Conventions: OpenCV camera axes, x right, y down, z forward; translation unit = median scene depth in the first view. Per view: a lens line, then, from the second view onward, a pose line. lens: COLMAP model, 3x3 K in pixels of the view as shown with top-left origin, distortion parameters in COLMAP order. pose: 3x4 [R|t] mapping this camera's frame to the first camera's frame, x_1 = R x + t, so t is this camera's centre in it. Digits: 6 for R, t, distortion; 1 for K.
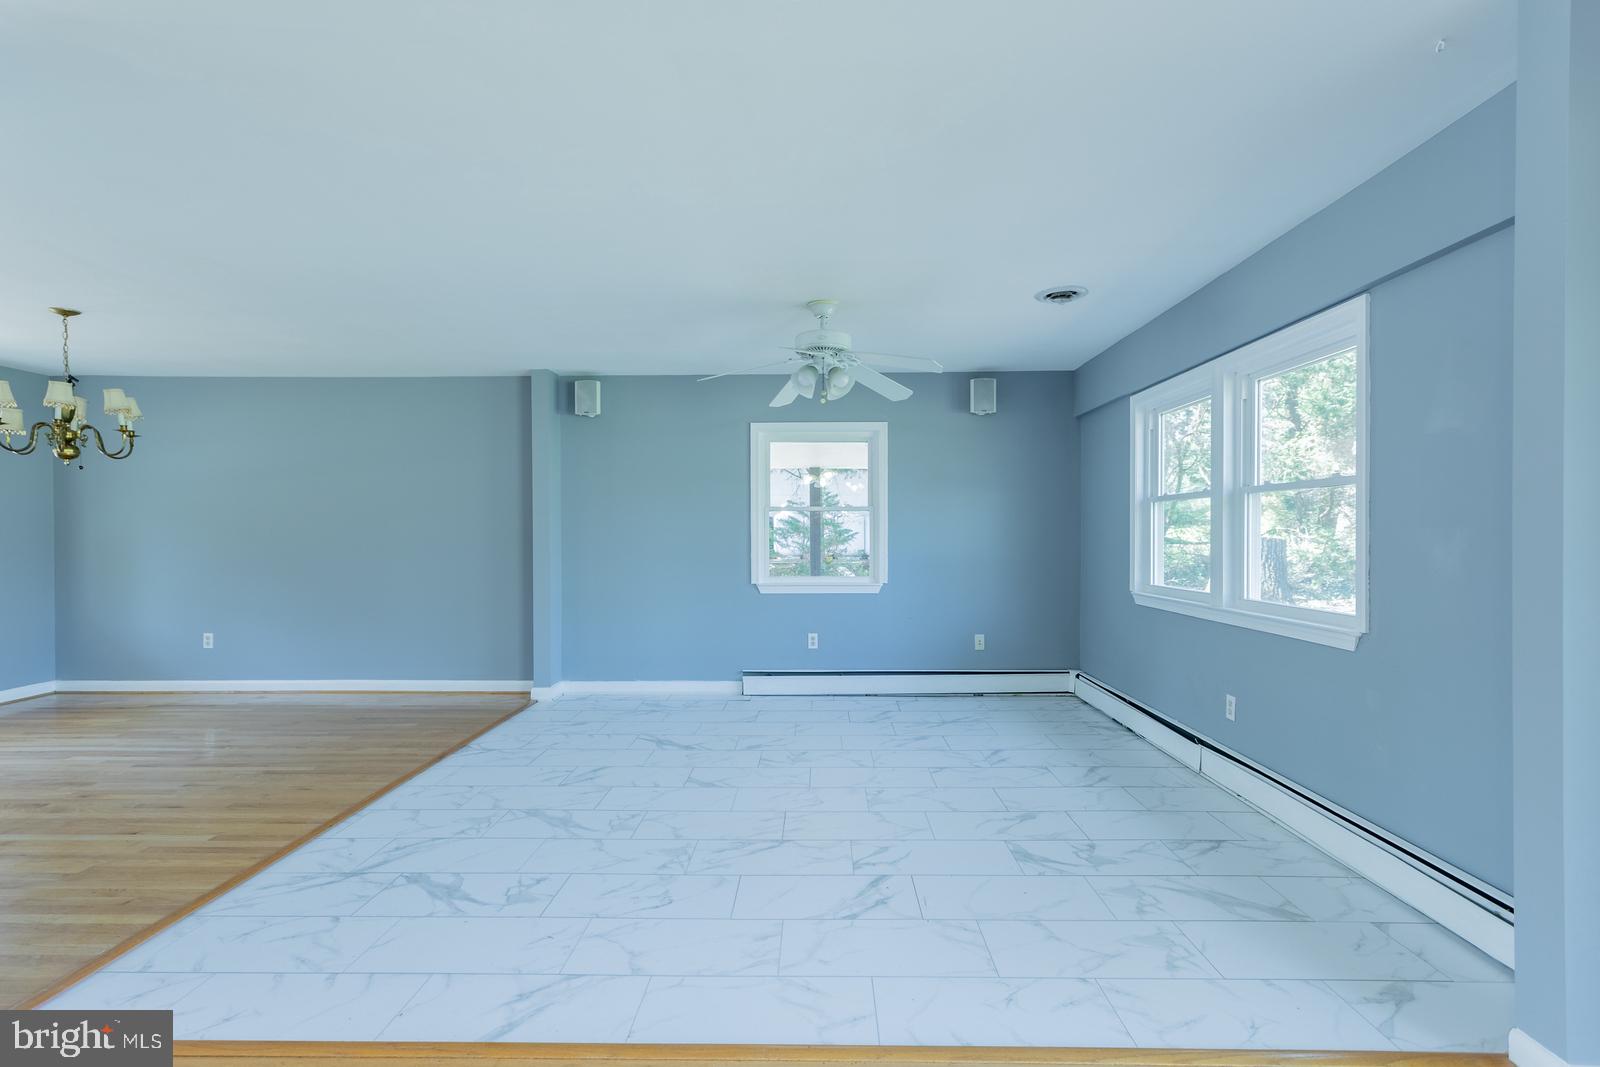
lens RADIAL K [[757.3, 0, 801.6], [0, 757.3, 541.9], [0, 0, 1]] dist [0.002456, 0.000008]
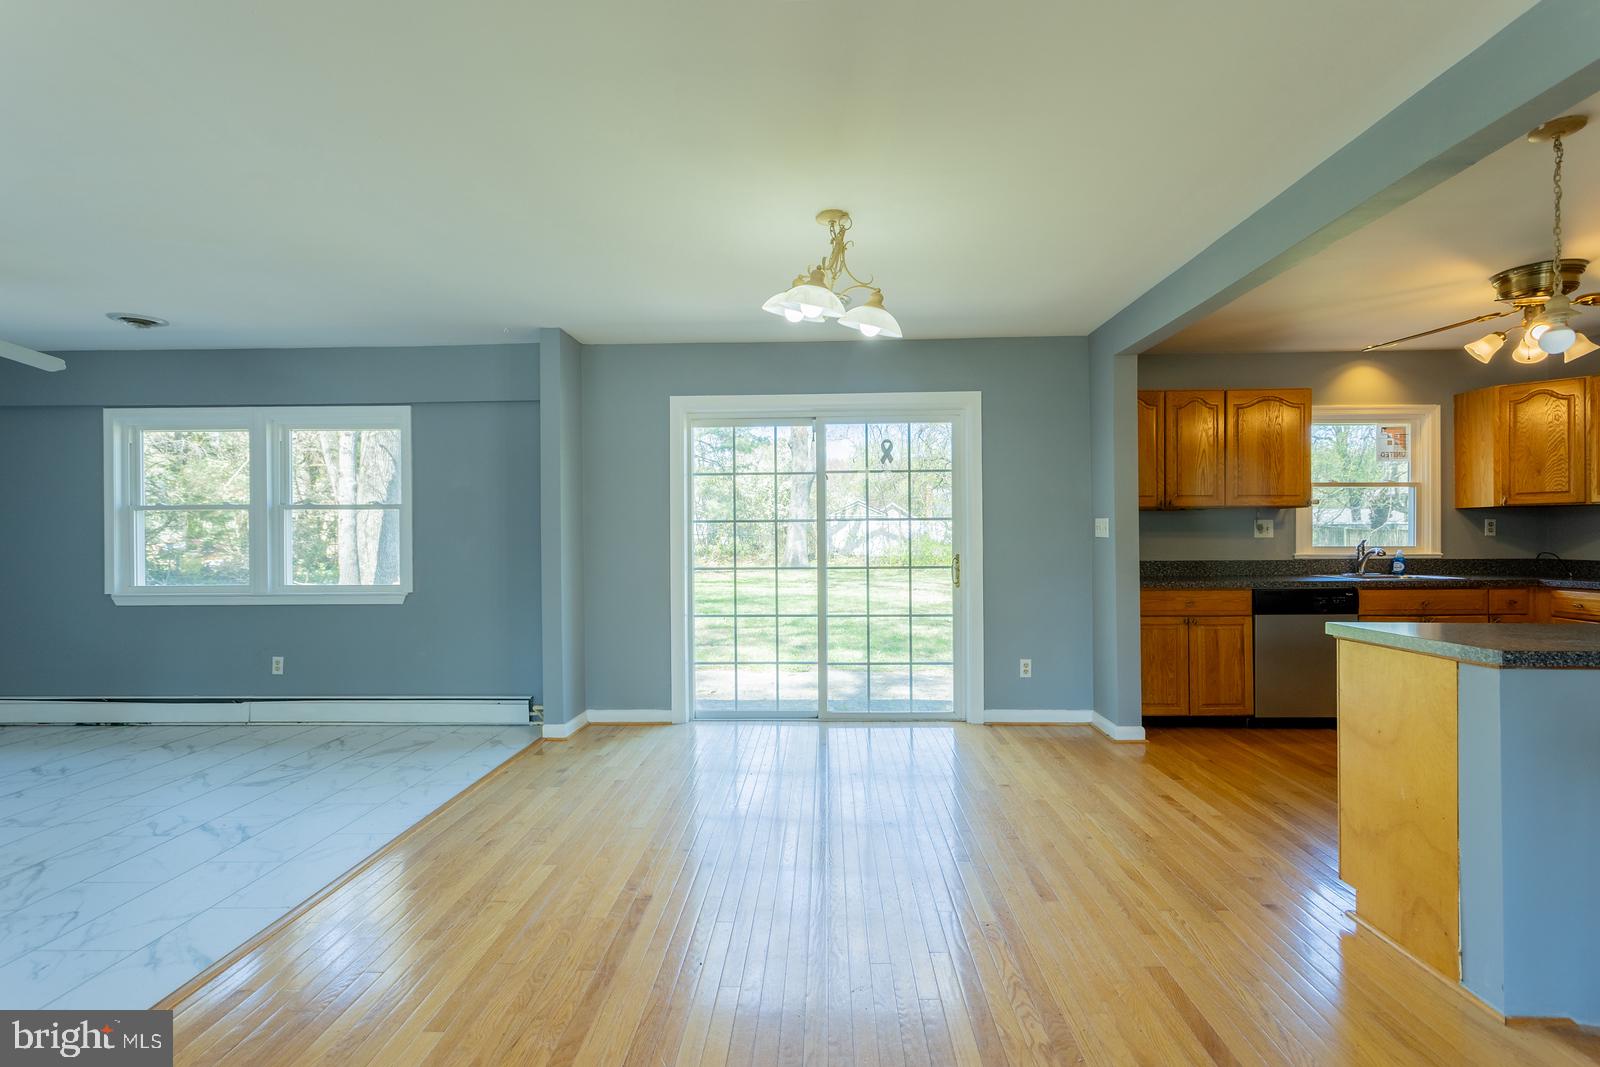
lens RADIAL K [[757.2, 0, 805.9], [0, 757.2, 540.5], [0, 0, 1]] dist [0.005695, 0.000336]
pose [[0.006403, 0.000758, 0.999979, -0.708135], [0.016396, 0.999865, -0.000863, 0.008302], [-0.999845, 0.016401, 0.006390, 0.028810]]
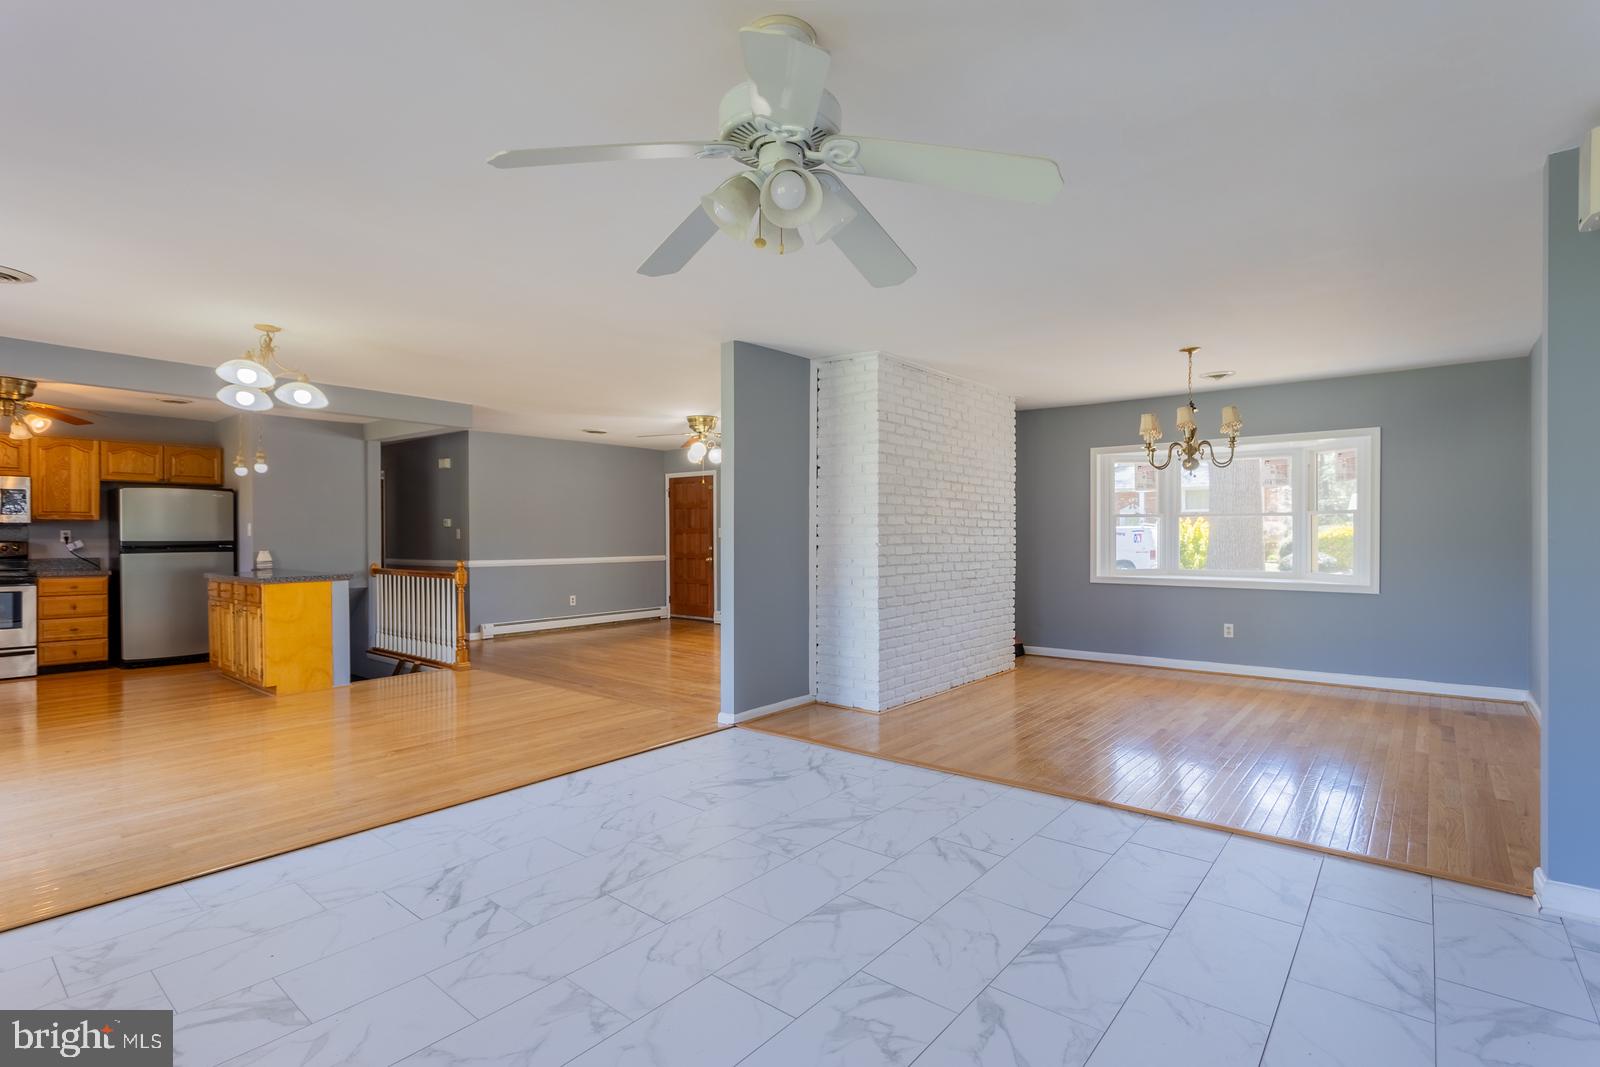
lens RADIAL K [[757.6, 0, 804.9], [0, 757.6, 537.0], [0, 0, 1]] dist [0.002214, 0.000366]
pose [[-0.618065, 0.009021, -0.786076, 0.373532], [-0.002468, 0.999907, 0.013416, -0.015834], [0.786124, 0.010232, -0.617985, 1.258428]]
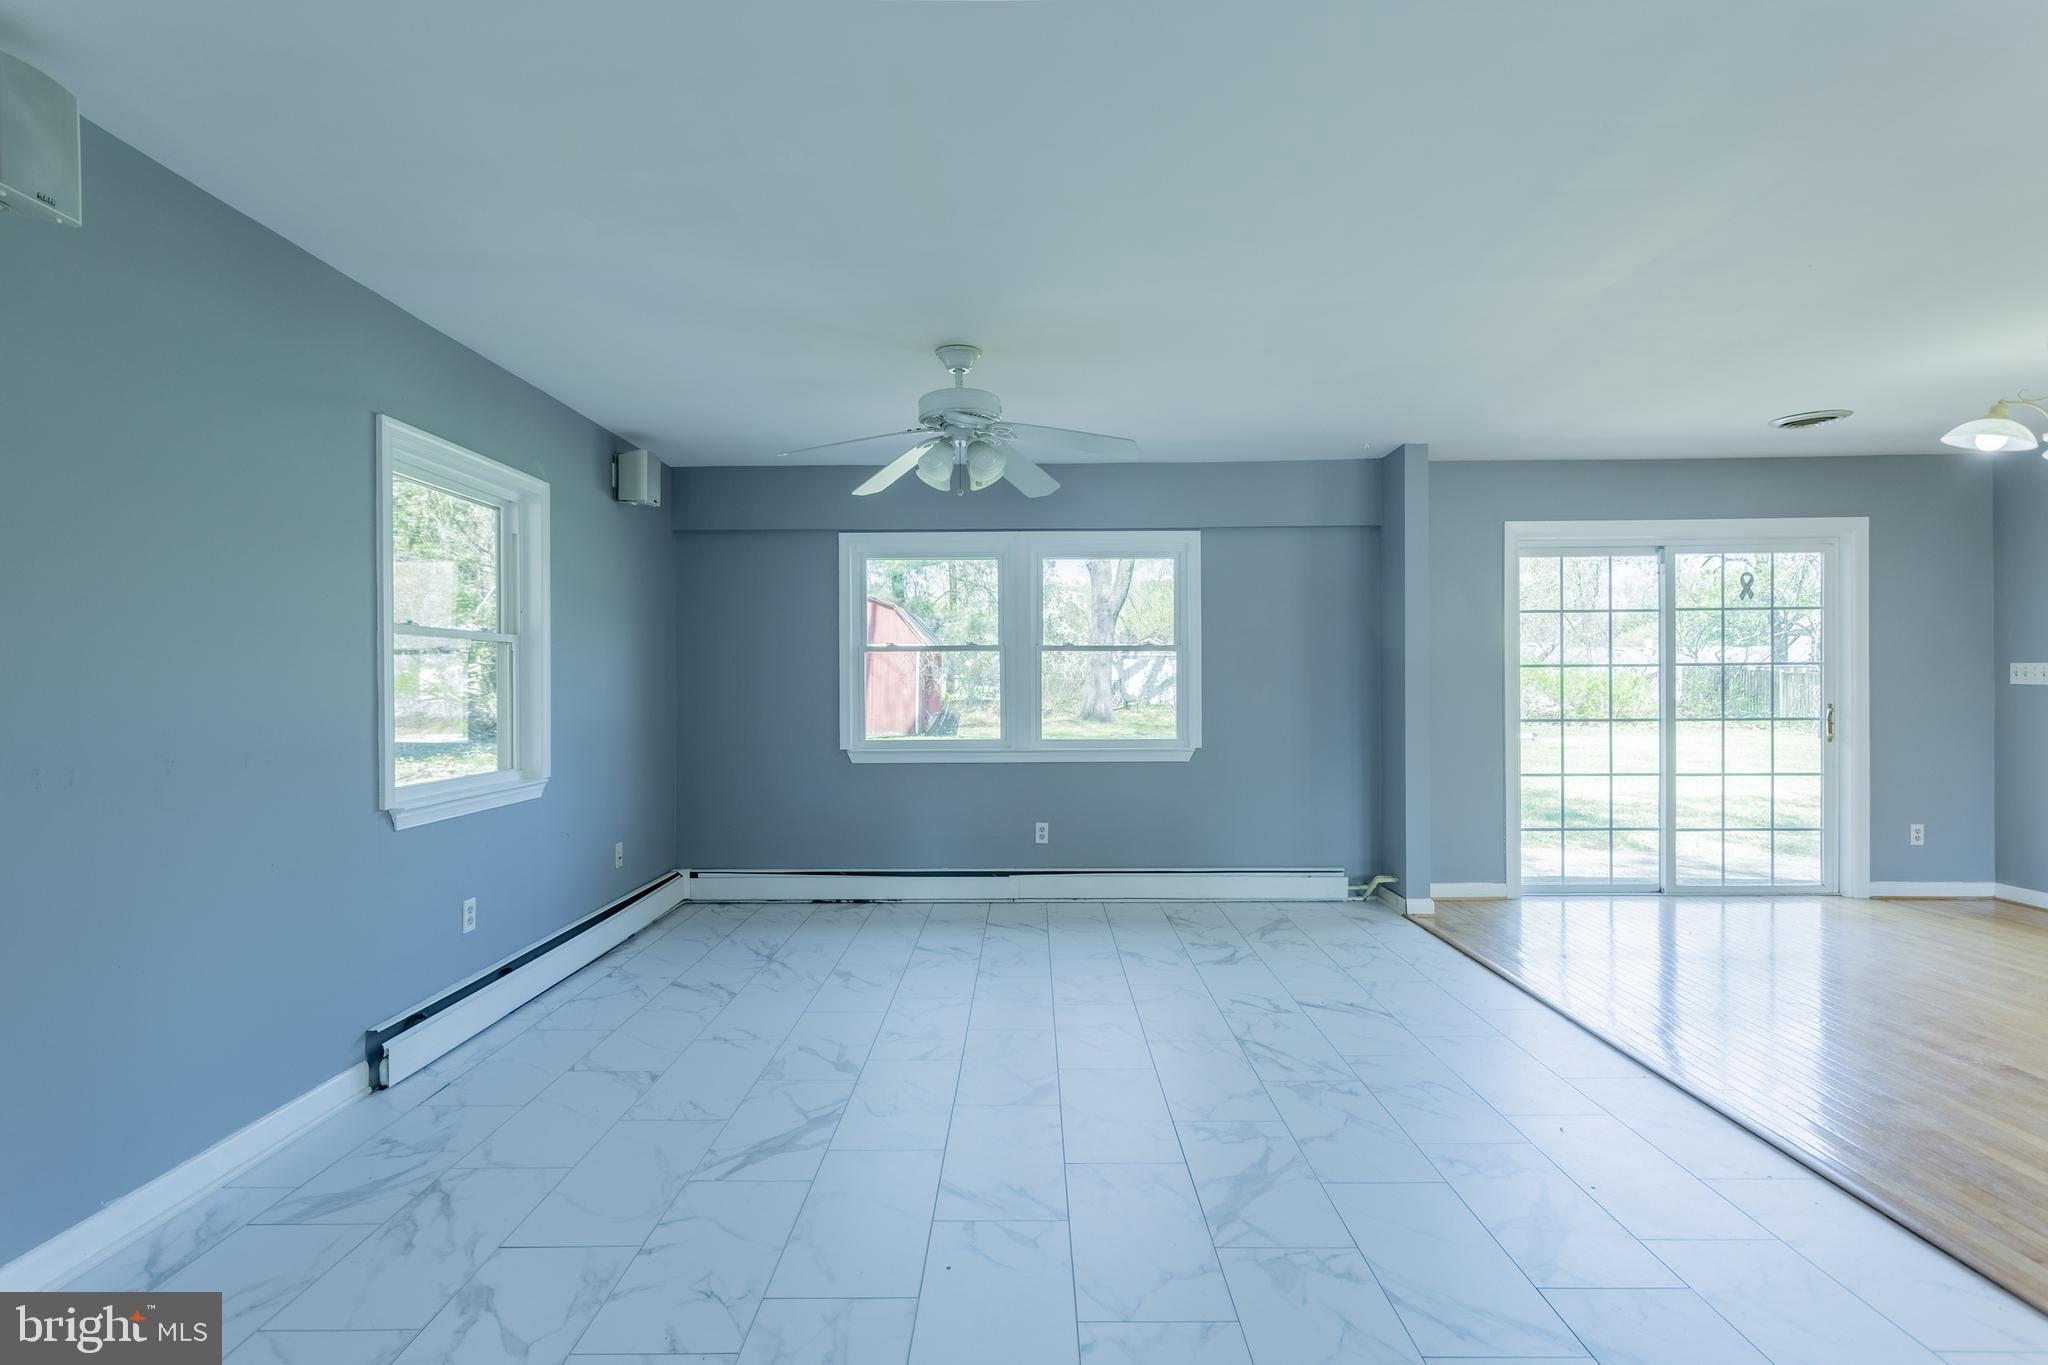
lens RADIAL K [[968.6, 0, 1024.2], [0, 968.6, 688.6], [0, 0, 1]] dist [-0.001825, 0.008390]
pose [[-0.017431, -0.001773, 0.999846, -0.827337], [0.015285, 0.999881, 0.002039, -0.007773], [-0.999731, 0.015319, -0.017402, 0.928588]]
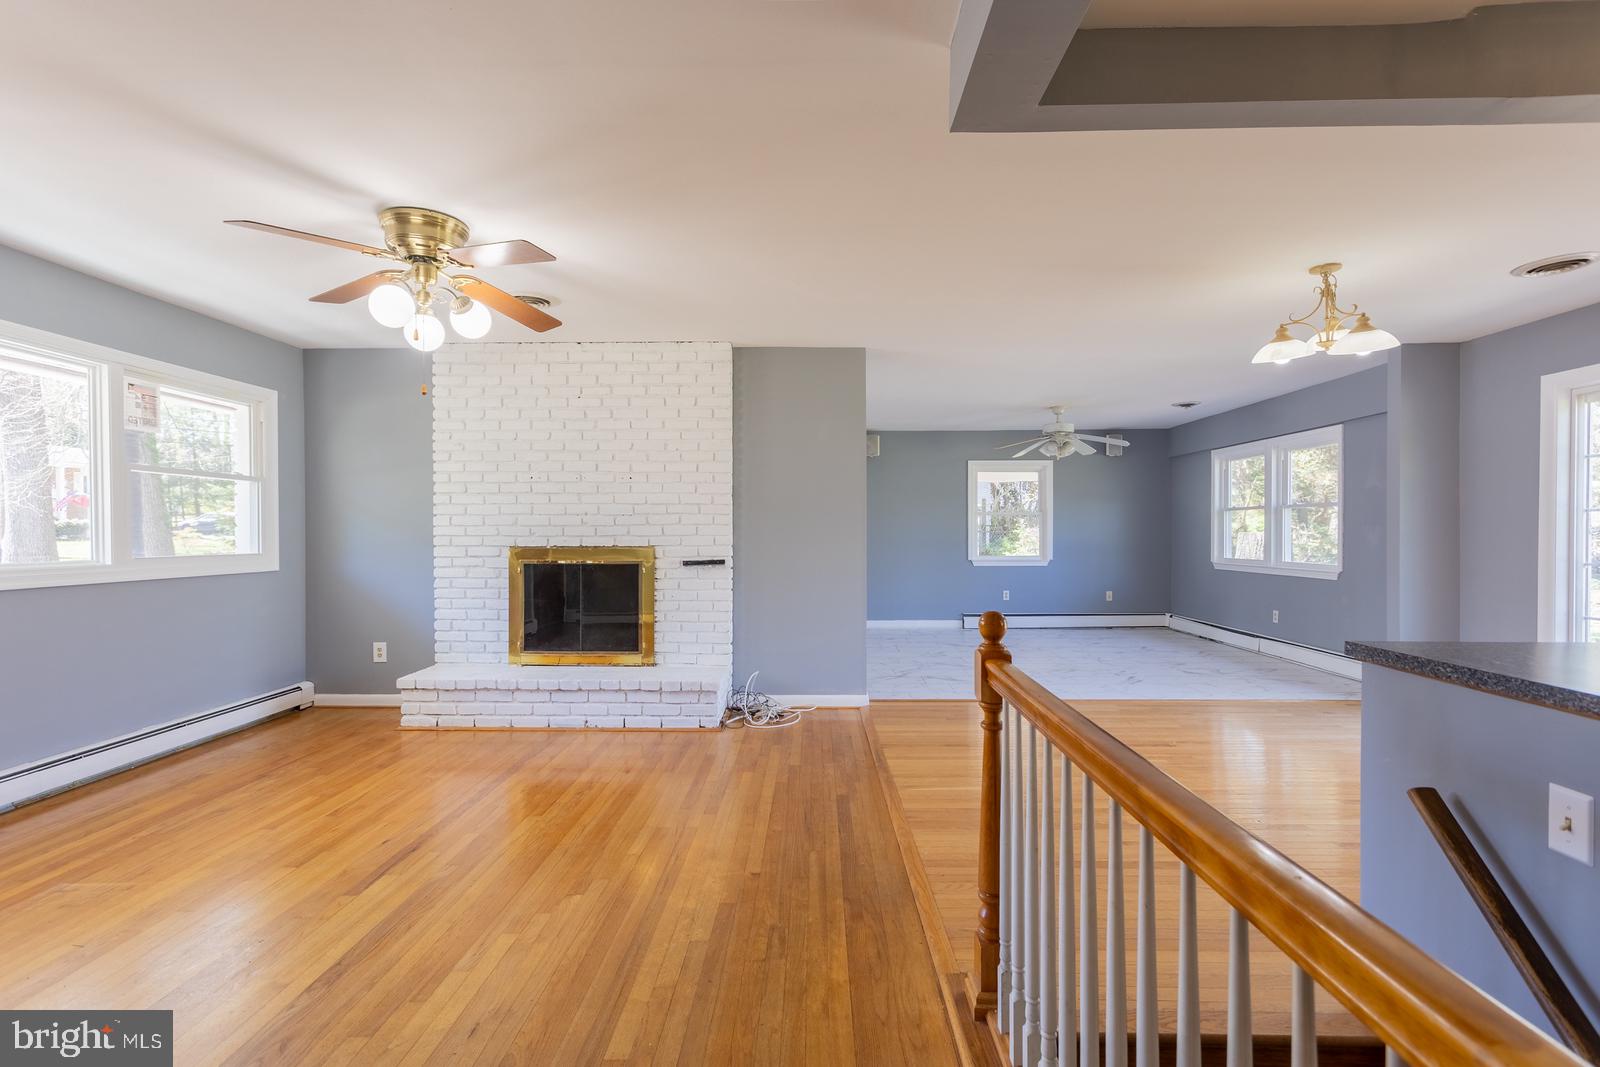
lens RADIAL K [[756.7, 0, 800.1], [0, 756.7, 538.3], [0, 0, 1]] dist [-0.001825, 0.008390]
pose [[0.999990, 0.001221, 0.004200, -0.603476], [-0.001216, 0.999999, -0.001200, 0.016063], [-0.004202, 0.001195, 0.999990, -0.857525]]
